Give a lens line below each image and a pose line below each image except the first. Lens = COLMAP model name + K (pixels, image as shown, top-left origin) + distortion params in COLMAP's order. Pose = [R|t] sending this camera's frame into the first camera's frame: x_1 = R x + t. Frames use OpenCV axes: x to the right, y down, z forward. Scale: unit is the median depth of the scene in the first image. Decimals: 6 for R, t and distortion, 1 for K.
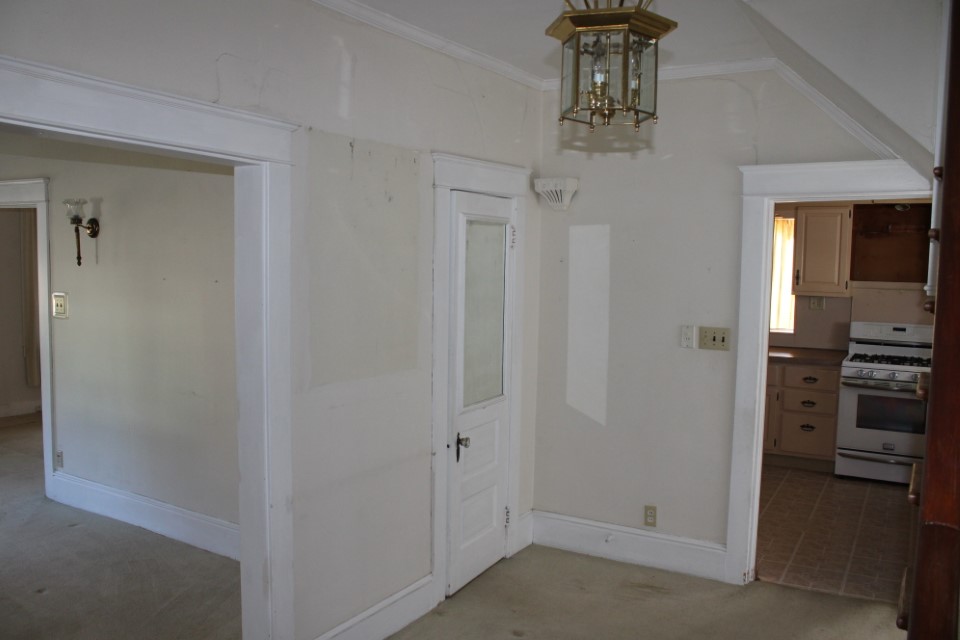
lens RADIAL K [[799.5, 0, 480.0], [0, 799.5, 320.0], [0, 0, 1]] dist [-0.164904, 0.147119]
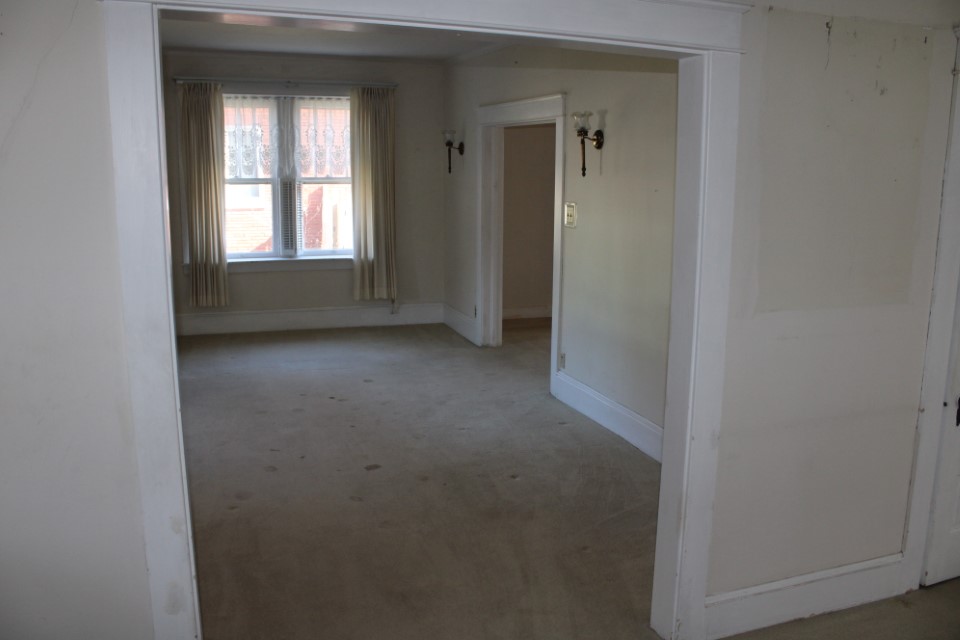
lens RADIAL K [[799.5, 0, 480.0], [0, 799.5, 320.0], [0, 0, 1]] dist [-0.164904, 0.147119]
pose [[0.767793, 0.104825, -0.632064, 0.063821], [-0.041942, 0.992632, 0.113676, 0.005008], [0.639324, -0.060770, 0.766533, 0.090908]]
